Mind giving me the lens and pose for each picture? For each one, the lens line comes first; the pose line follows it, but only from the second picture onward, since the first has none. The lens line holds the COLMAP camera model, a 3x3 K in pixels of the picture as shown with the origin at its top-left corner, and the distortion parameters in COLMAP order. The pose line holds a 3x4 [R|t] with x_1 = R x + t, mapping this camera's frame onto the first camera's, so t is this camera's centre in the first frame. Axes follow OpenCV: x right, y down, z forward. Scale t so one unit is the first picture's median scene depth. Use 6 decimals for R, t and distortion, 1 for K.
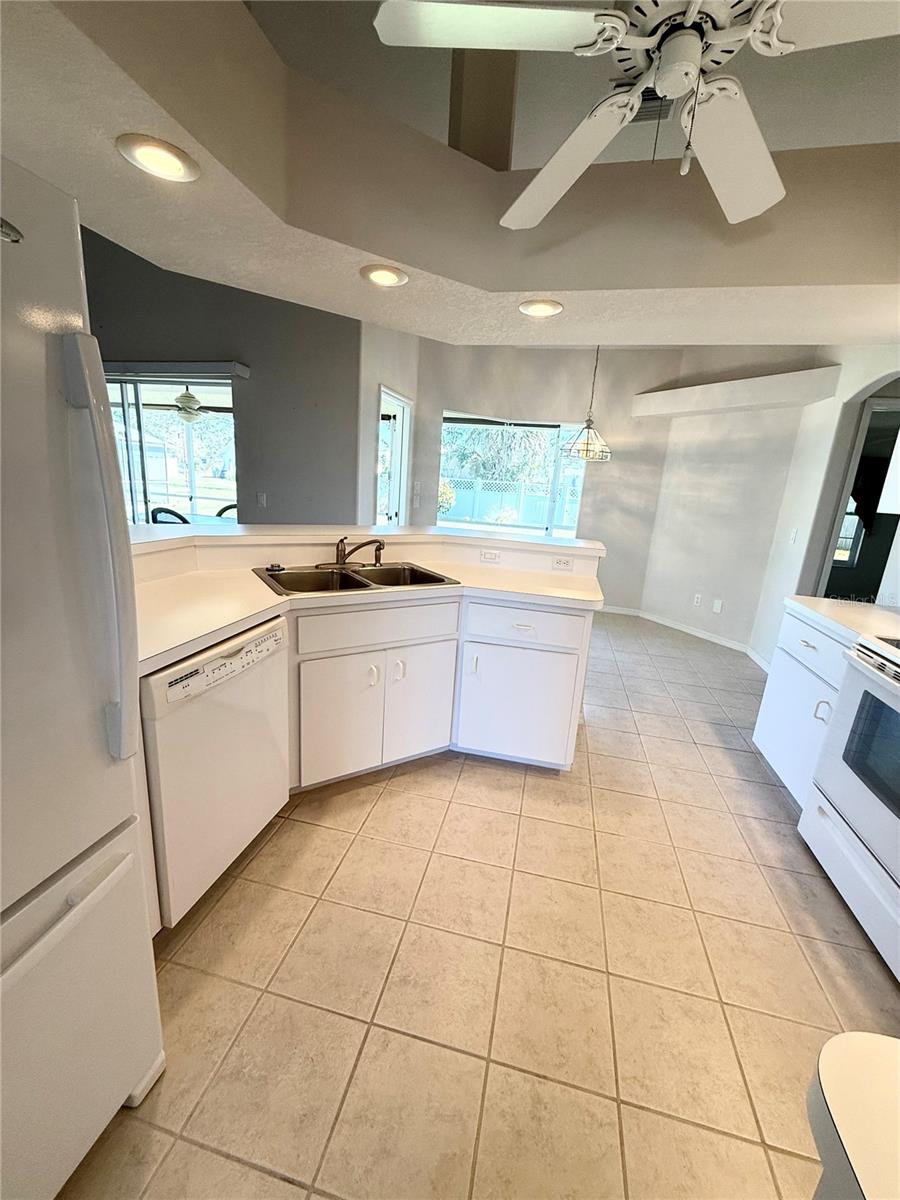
lens RADIAL K [[480.0, 0, 449.5], [0, 480.0, 595.0], [0, 0, 1]] dist [0.002522, -0.000786]
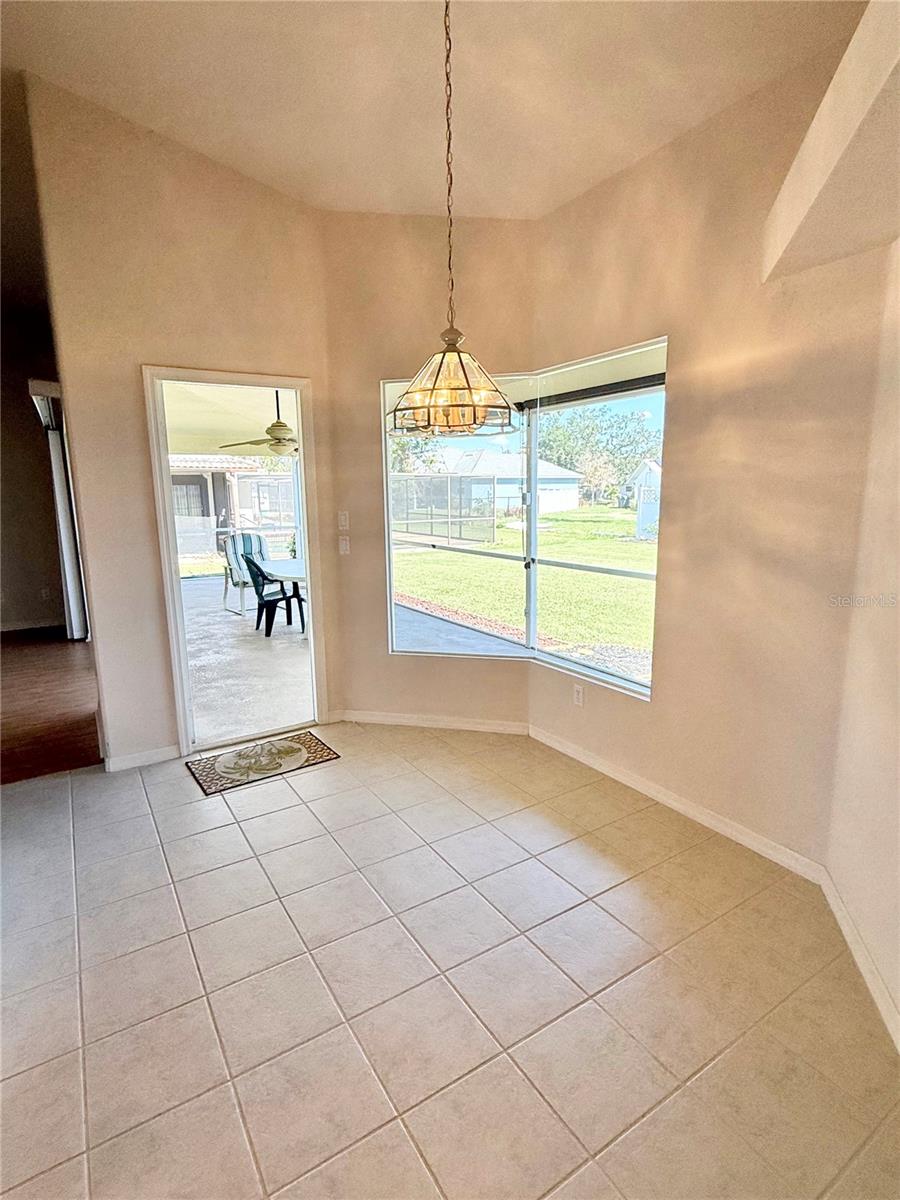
lens RADIAL K [[610.5, 0, 446.8], [0, 610.5, 603.7], [0, 0, 1]] dist [0.003167, -0.000974]
pose [[0.710470, 0.049883, -0.701957, 0.531139], [-0.104687, 0.993877, -0.035329, -0.109311], [0.695897, 0.098586, 0.711342, 0.562536]]
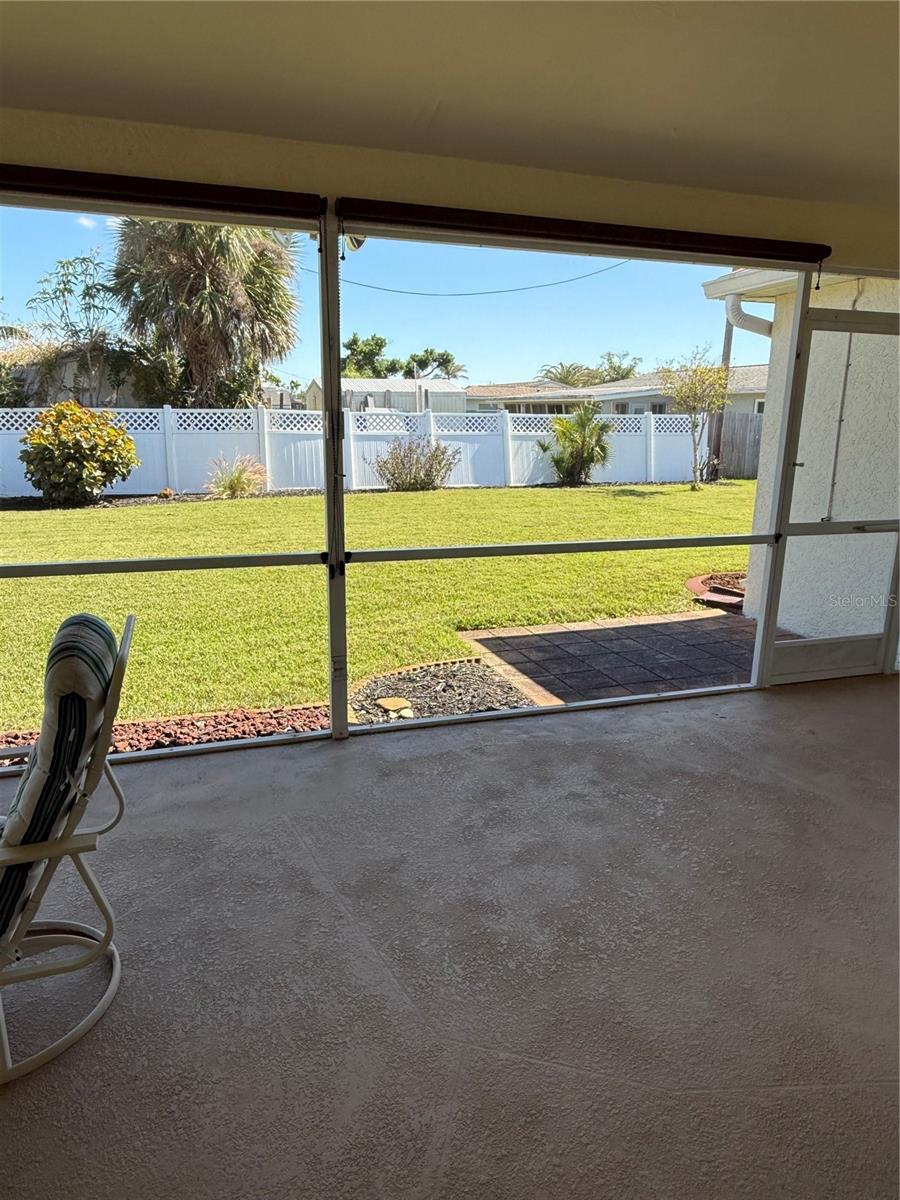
lens RADIAL K [[768.9, 0, 444.0], [0, 768.9, 598.0], [0, 0, 1]] dist [0.000208, 0.001011]
pose [[0.849585, -0.180676, 0.495542, -0.446227], [0.169422, 0.983194, 0.068009, -0.245573], [-0.499502, 0.026176, 0.865917, 0.856897]]
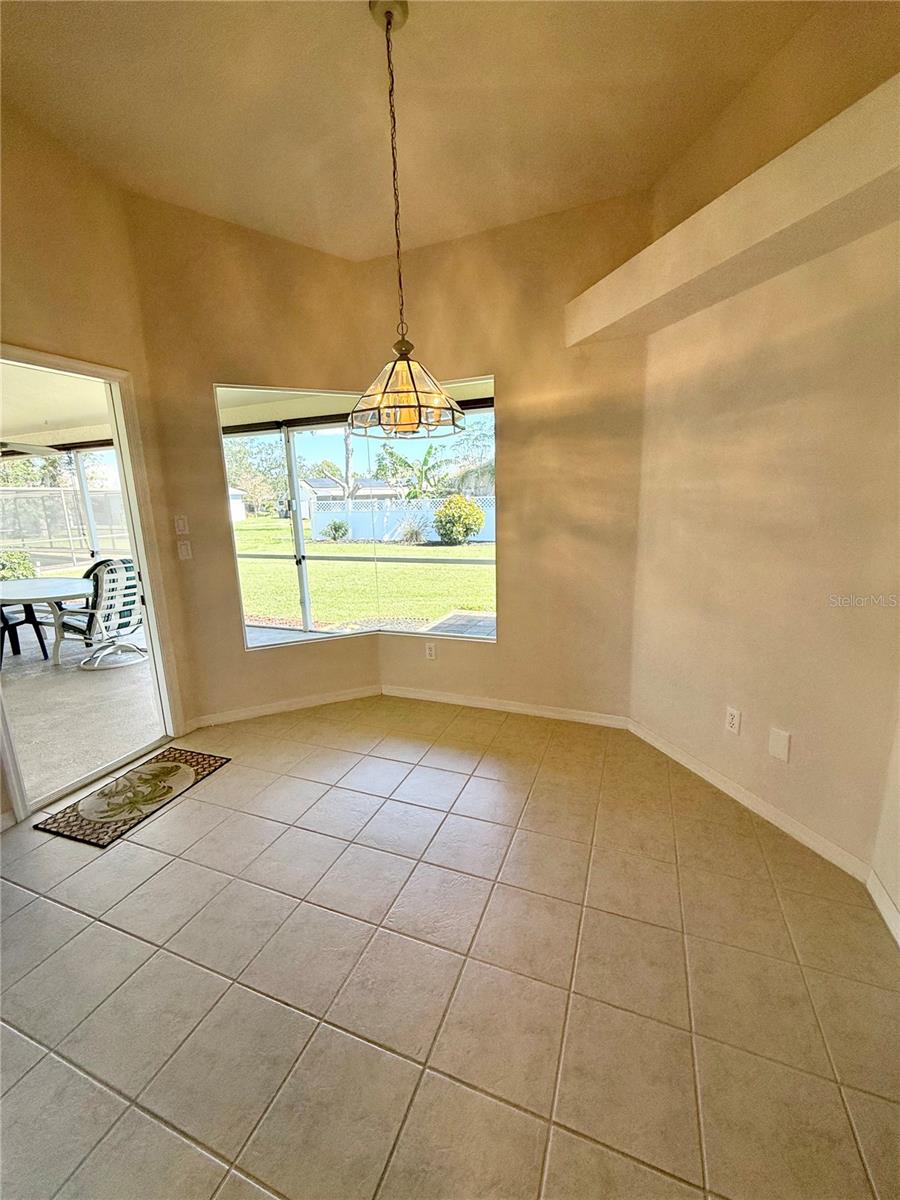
lens RADIAL K [[480.0, 0, 450.0], [0, 480.0, 598.8], [0, 0, 1]] dist [0.002522, -0.000786]
pose [[0.984159, -0.065072, -0.164912, 0.323738], [0.059405, 0.997469, -0.039068, -0.094762], [0.167037, 0.028653, 0.985534, 0.489971]]
